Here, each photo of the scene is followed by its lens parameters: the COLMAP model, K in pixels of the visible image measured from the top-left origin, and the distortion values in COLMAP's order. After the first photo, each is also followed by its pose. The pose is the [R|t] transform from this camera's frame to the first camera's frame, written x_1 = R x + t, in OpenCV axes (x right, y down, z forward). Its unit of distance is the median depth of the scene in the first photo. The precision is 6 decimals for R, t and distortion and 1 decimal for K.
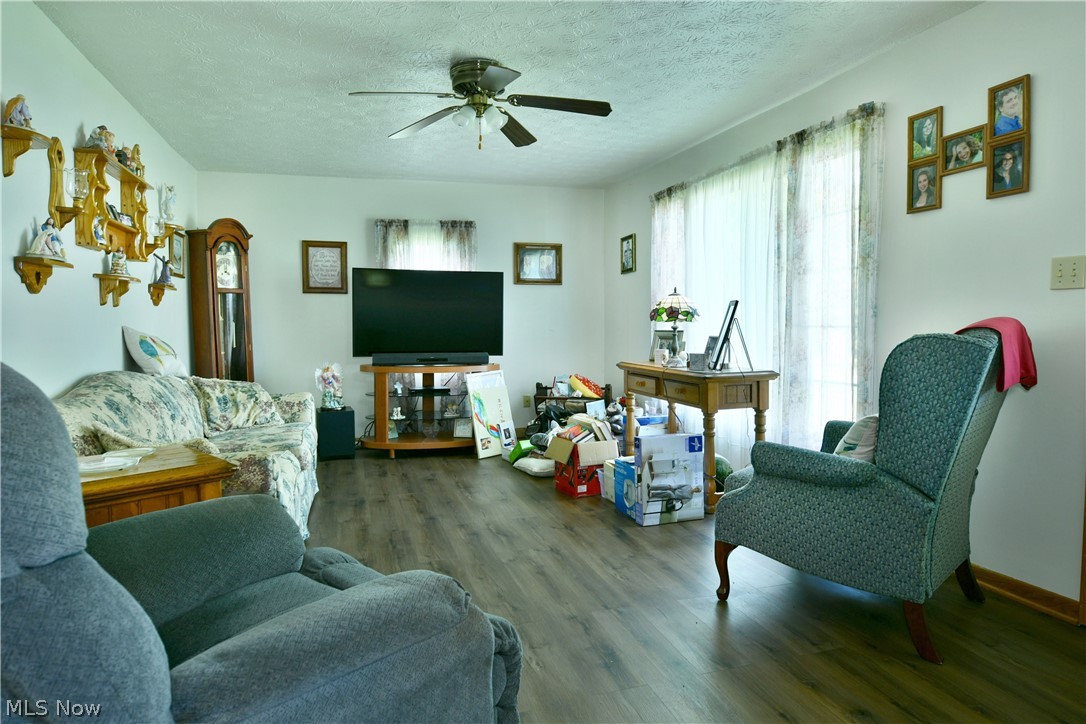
lens RADIAL K [[663.0, 0, 533.4], [0, 663.0, 358.4], [0, 0, 1]] dist [-0.008160, -0.008960]
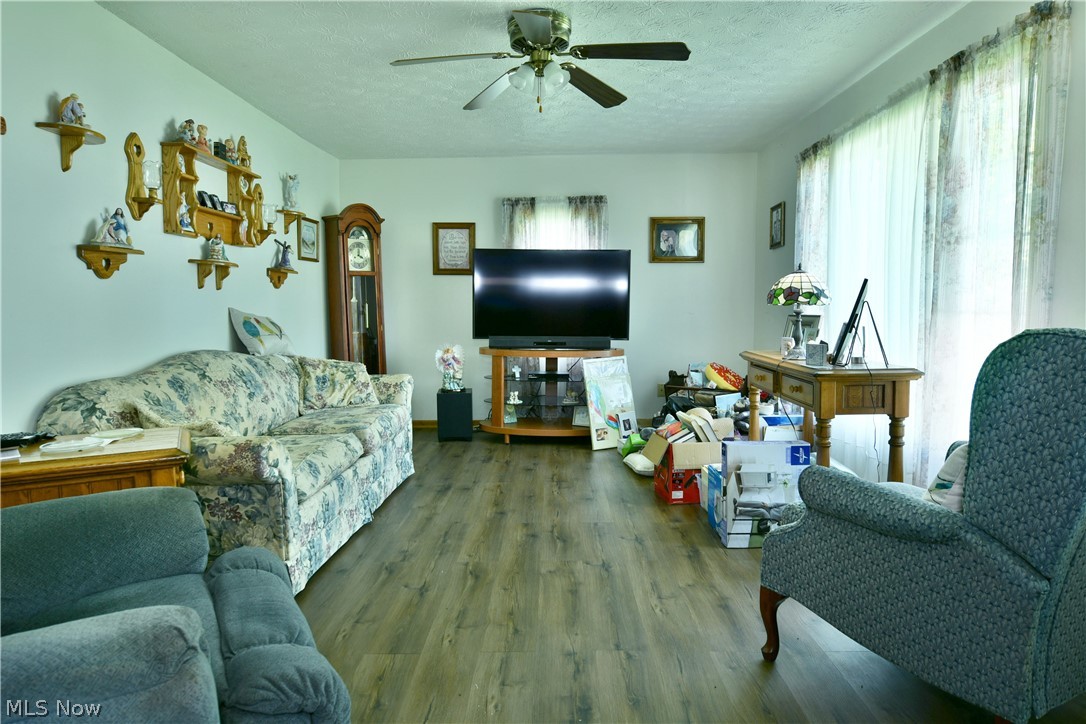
lens RADIAL K [[663.0, 0, 533.6], [0, 663.0, 358.6], [0, 0, 1]] dist [-0.008160, -0.008960]
pose [[0.950820, 0.028203, -0.308457, 0.173473], [-0.018844, 0.999268, 0.033279, -0.010668], [0.309169, -0.025829, 0.950656, 0.119798]]
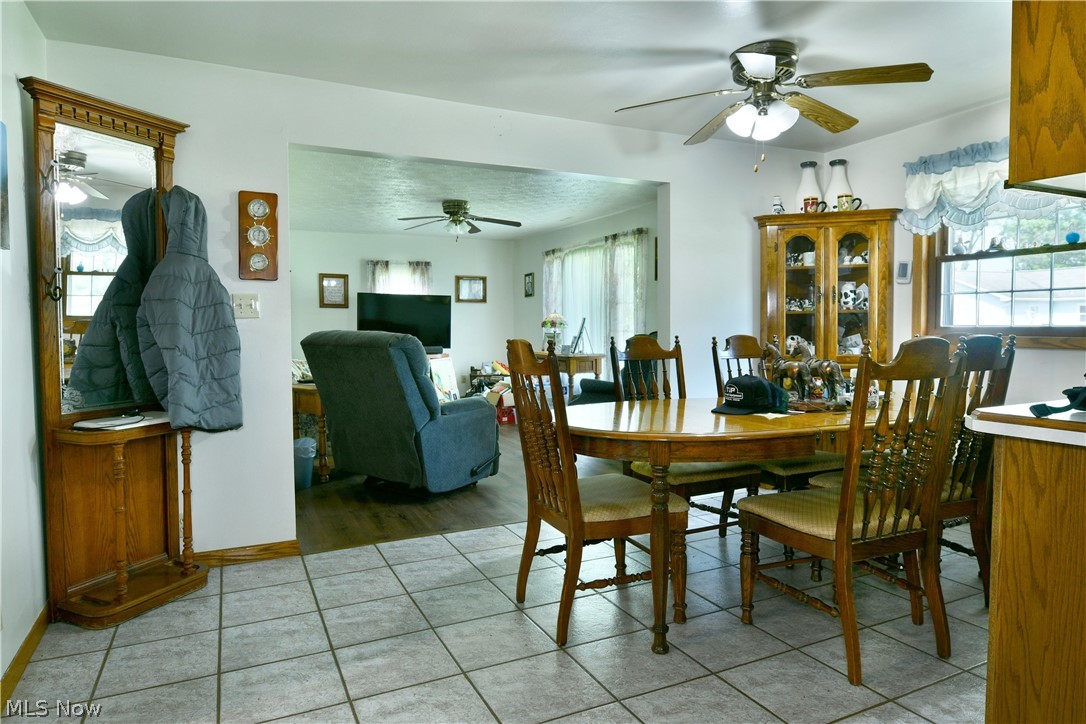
lens RADIAL K [[663.0, 0, 537.3], [0, 663.0, 358.0], [0, 0, 1]] dist [-0.008160, -0.008960]
pose [[0.987885, -0.001261, 0.155181, -0.132421], [0.001920, 0.999990, -0.004098, 0.038633], [-0.155175, 0.004346, 0.987878, -0.893367]]
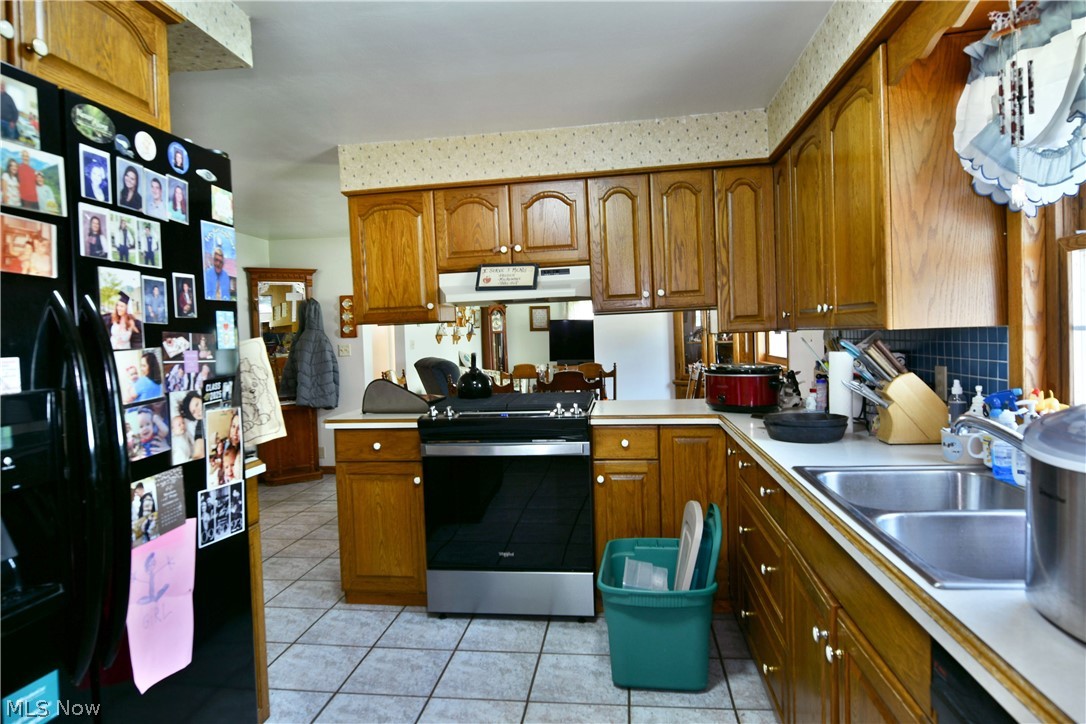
lens RADIAL K [[663.0, 0, 535.9], [0, 663.0, 360.8], [0, 0, 1]] dist [-0.008160, -0.008960]
pose [[0.913101, -0.001172, -0.407731, 0.804765], [0.000536, 0.999998, -0.001674, 0.000503], [0.407733, 0.001310, 0.913100, -1.400487]]
